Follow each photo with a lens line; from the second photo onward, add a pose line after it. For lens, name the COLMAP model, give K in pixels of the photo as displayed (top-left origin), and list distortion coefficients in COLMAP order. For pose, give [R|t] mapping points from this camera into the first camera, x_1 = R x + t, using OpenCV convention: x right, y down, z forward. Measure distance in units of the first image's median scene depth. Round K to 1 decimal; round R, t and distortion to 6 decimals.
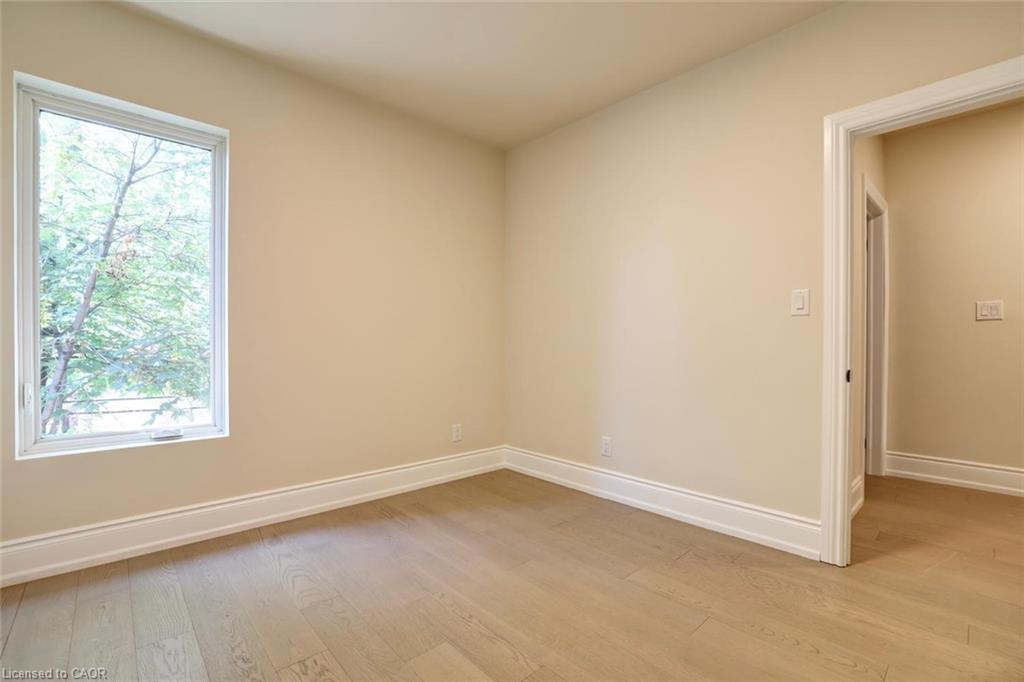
lens RADIAL K [[448.5, 0, 519.1], [0, 448.5, 340.2], [0, 0, 1]] dist [-0.046961, 0.016124]
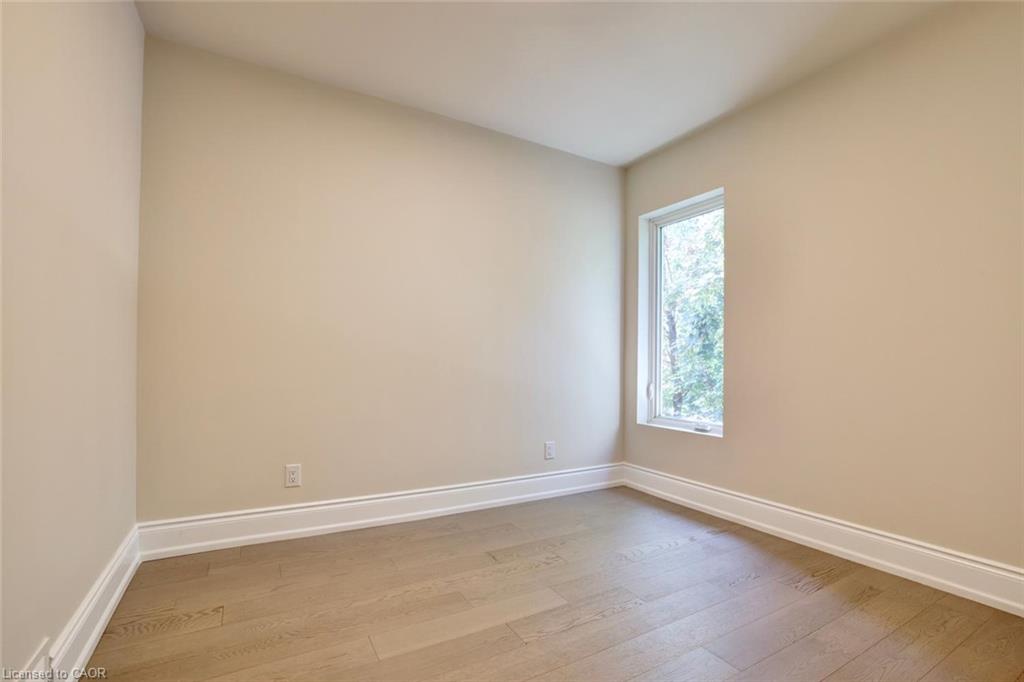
lens RADIAL K [[459.0, 0, 512.0], [0, 459.0, 341.0], [0, 0, 1]] dist [-0.051152, 0.015049]
pose [[-0.224279, -0.050924, -0.973193, 0.734801], [-0.007994, 0.998696, -0.050416, 0.023294], [0.974492, -0.003527, -0.224394, 0.751929]]
